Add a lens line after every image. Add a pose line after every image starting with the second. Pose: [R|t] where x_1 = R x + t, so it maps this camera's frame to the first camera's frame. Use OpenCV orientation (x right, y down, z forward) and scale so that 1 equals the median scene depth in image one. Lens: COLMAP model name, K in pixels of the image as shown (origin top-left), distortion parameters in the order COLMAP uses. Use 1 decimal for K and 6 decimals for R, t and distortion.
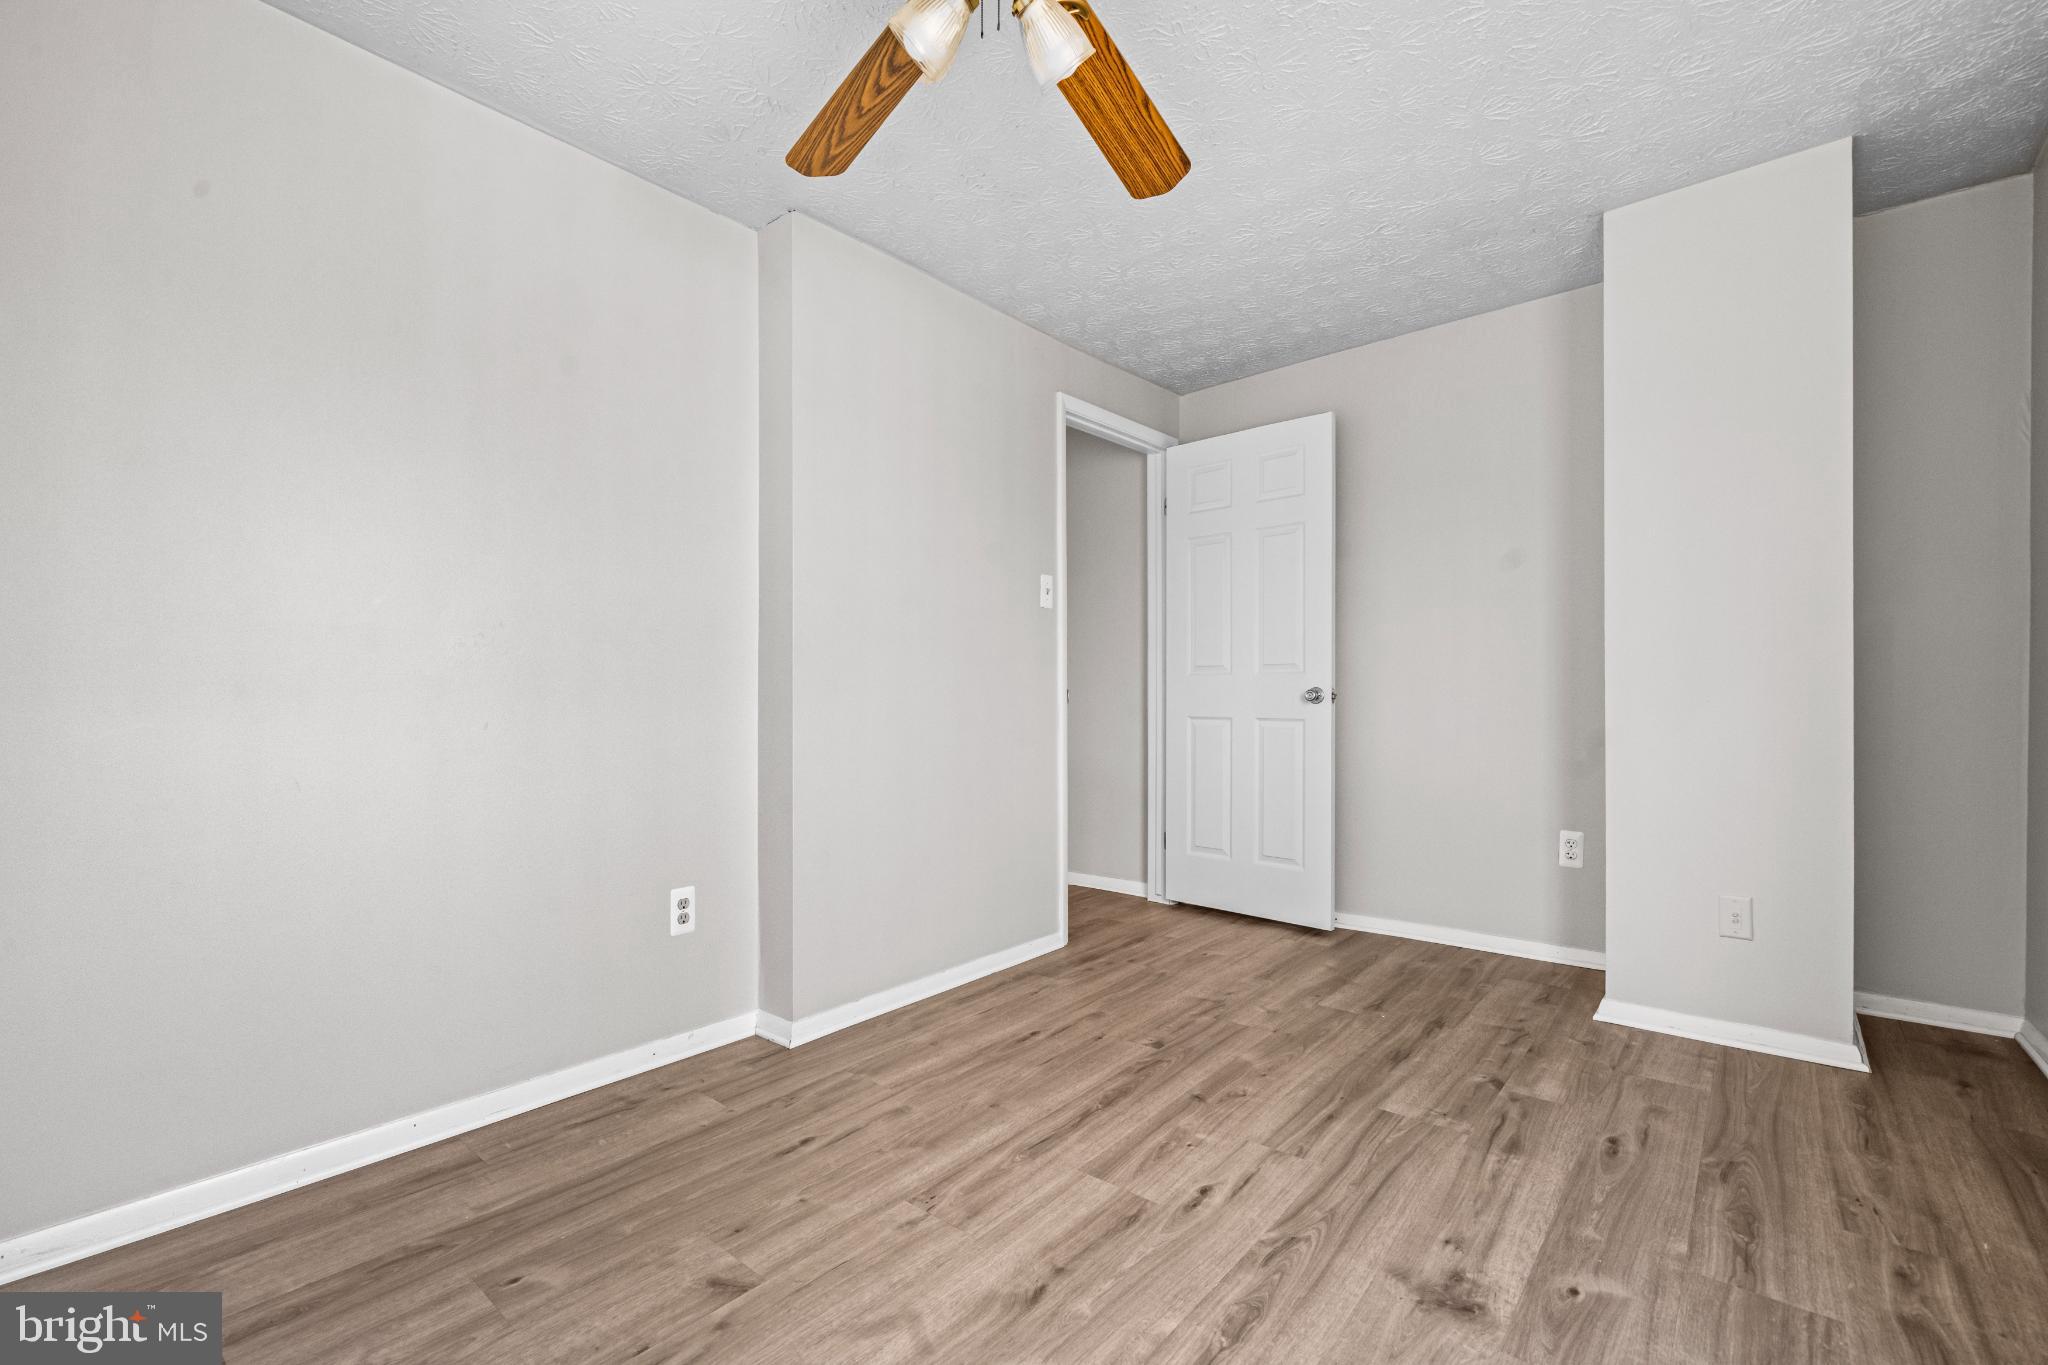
lens RADIAL K [[885.0, 0, 1028.6], [0, 885.0, 697.8], [0, 0, 1]] dist [0.000004, 0.000170]
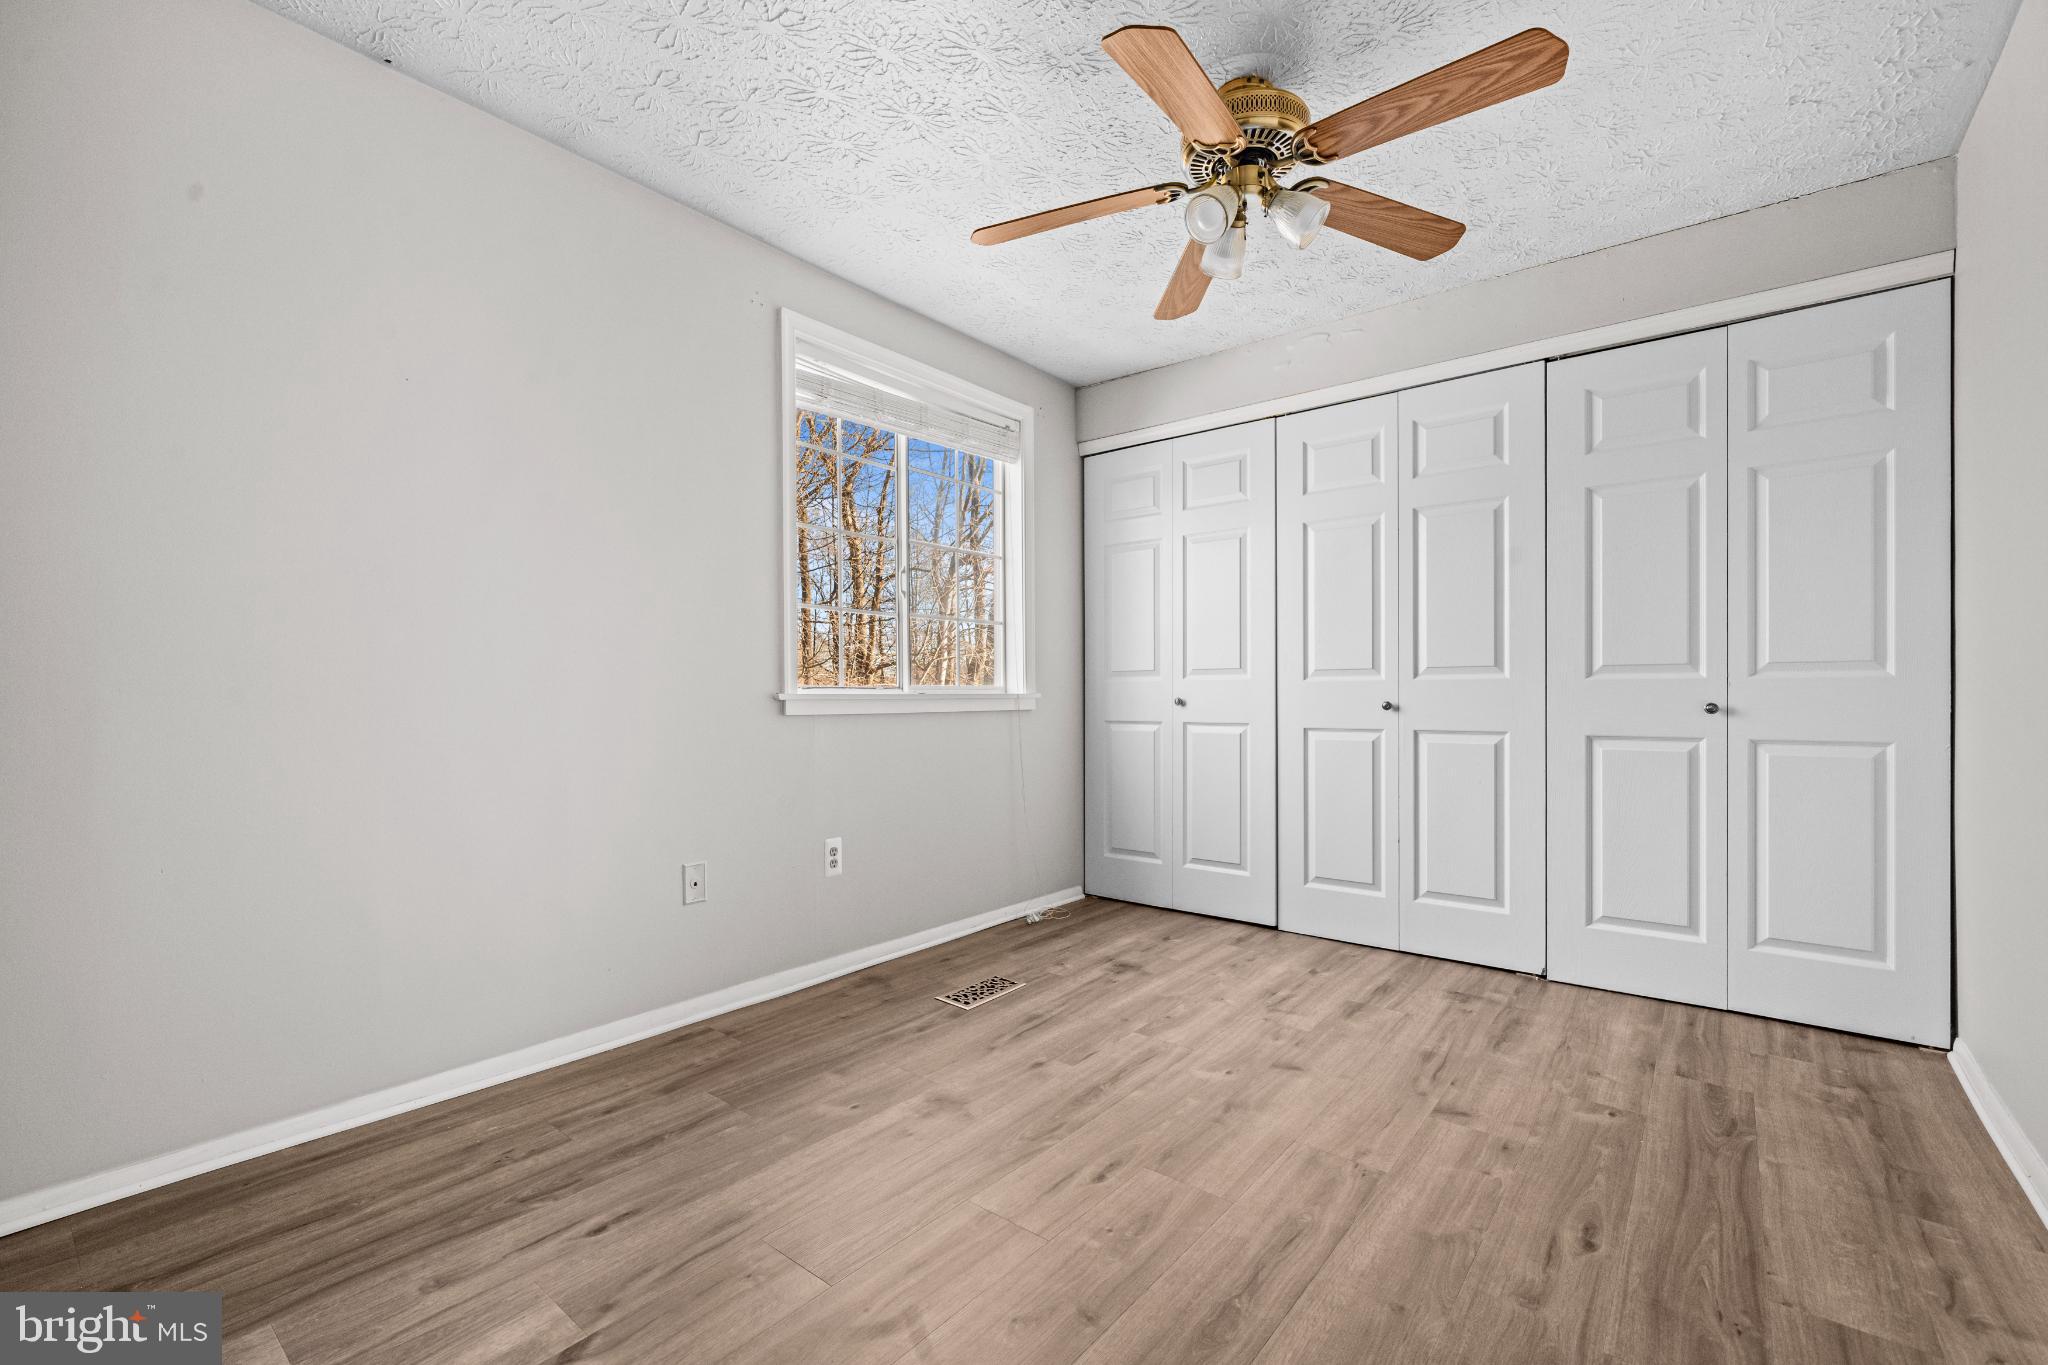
lens RADIAL K [[885.0, 0, 1025.1], [0, 885.0, 694.5], [0, 0, 1]] dist [0.000004, 0.000170]
pose [[-0.999602, 0.005895, -0.027579, 0.310616], [0.006020, 0.999972, -0.004451, 0.007921], [0.027552, -0.004615, -0.999610, 2.021766]]
